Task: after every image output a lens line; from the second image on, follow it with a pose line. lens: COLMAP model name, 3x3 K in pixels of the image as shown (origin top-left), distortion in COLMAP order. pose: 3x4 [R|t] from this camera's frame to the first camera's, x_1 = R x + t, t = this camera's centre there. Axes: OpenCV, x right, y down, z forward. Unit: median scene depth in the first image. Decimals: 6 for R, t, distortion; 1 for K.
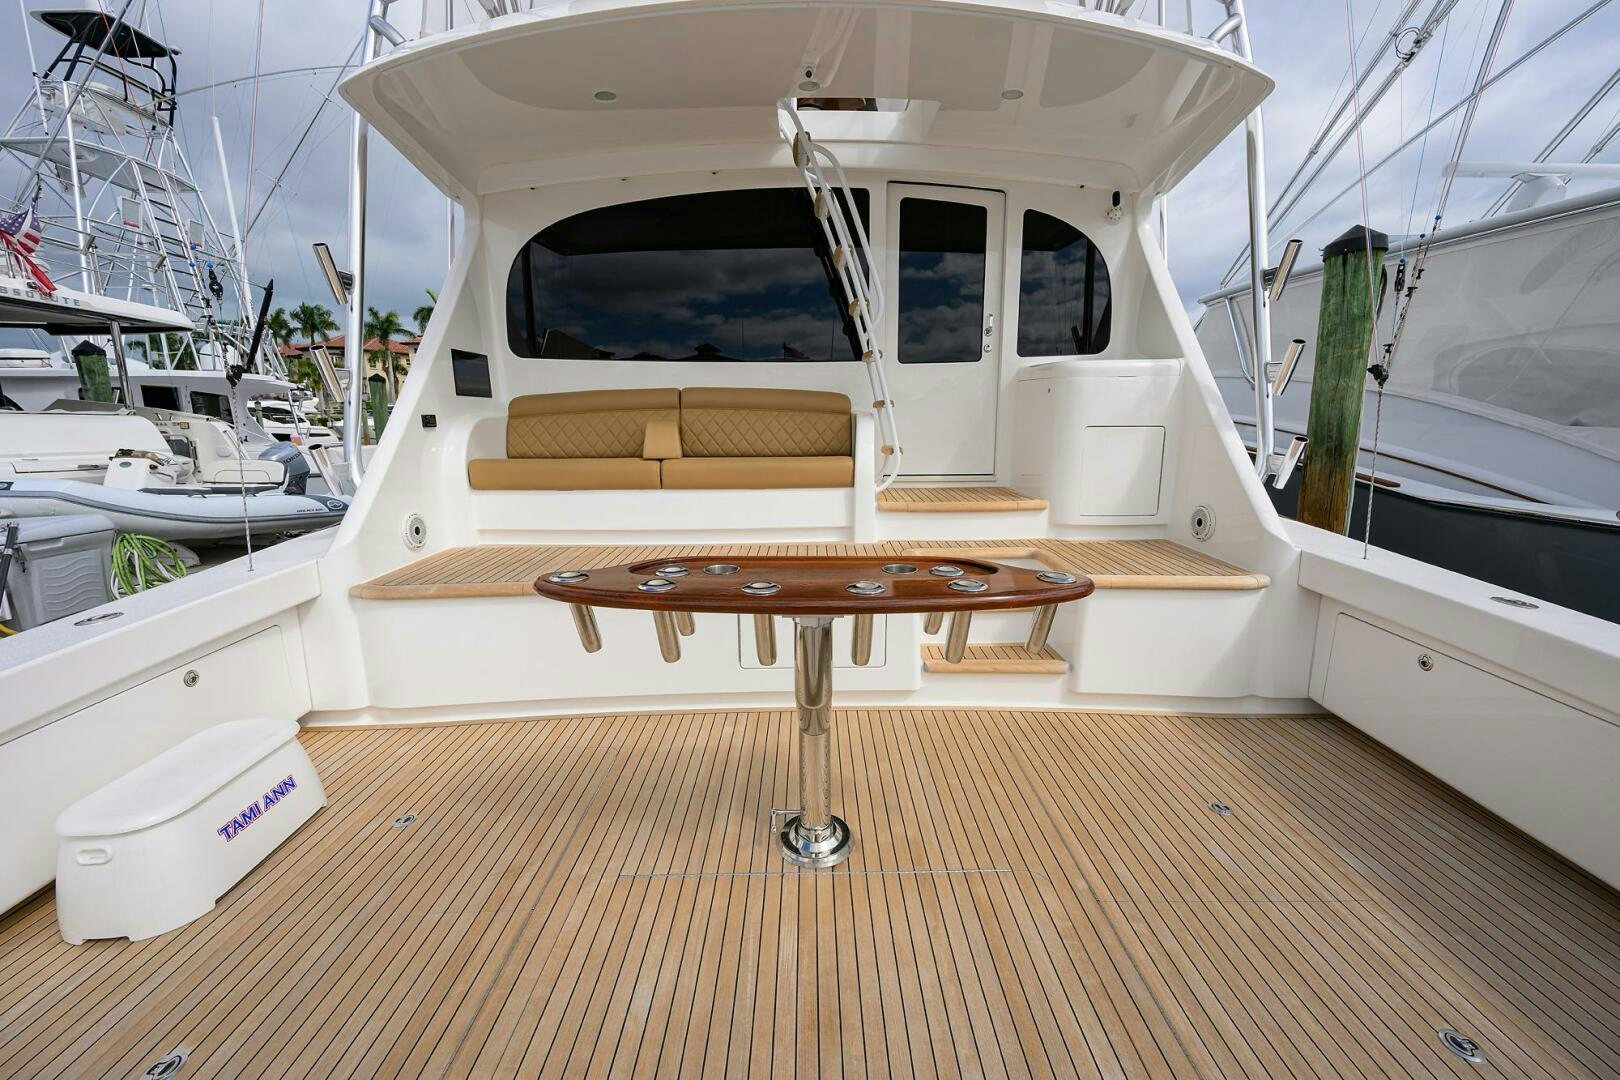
lens RADIAL K [[620.9, 0, 809.4], [0, 620.9, 549.7], [0, 0, 1]] dist [-0.000978, 0.000164]
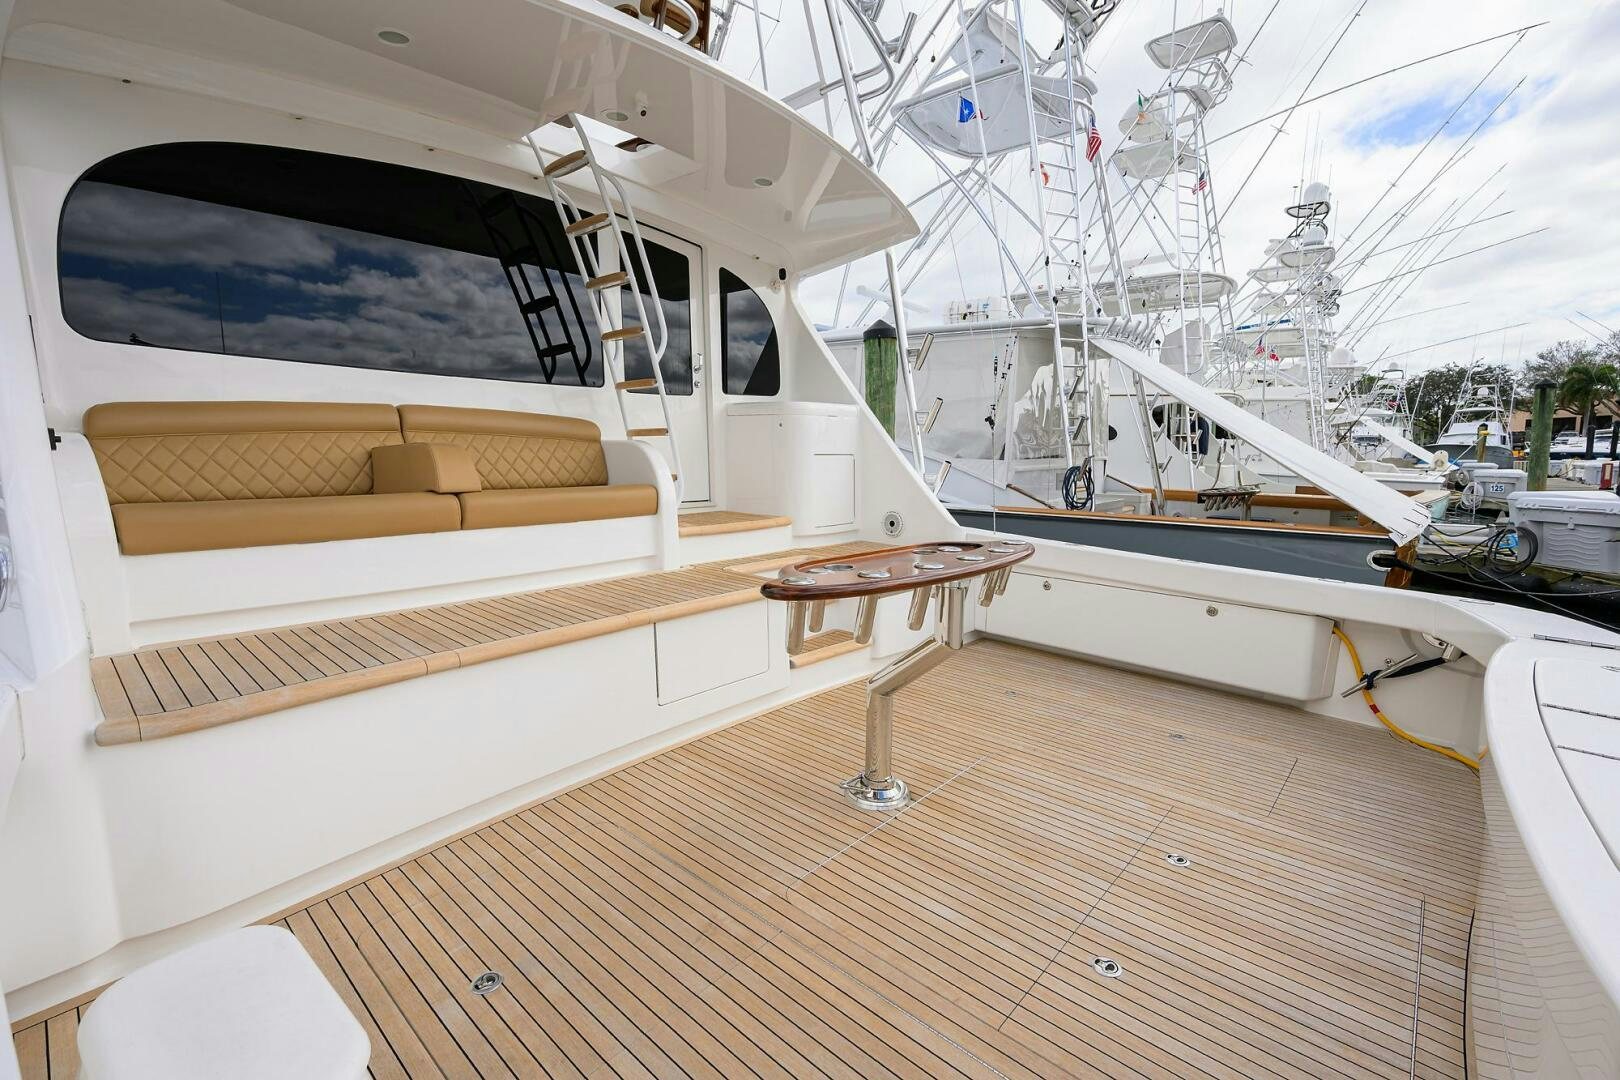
lens RADIAL K [[718.3, 0, 810.0], [0, 718.3, 540.0], [0, 0, 1]] dist [0.000912, 0.000079]
pose [[0.672999, -0.082381, 0.735042, -0.563376], [0.151657, 0.988033, -0.028121, 0.006591], [-0.723929, 0.130400, 0.677439, 0.059713]]
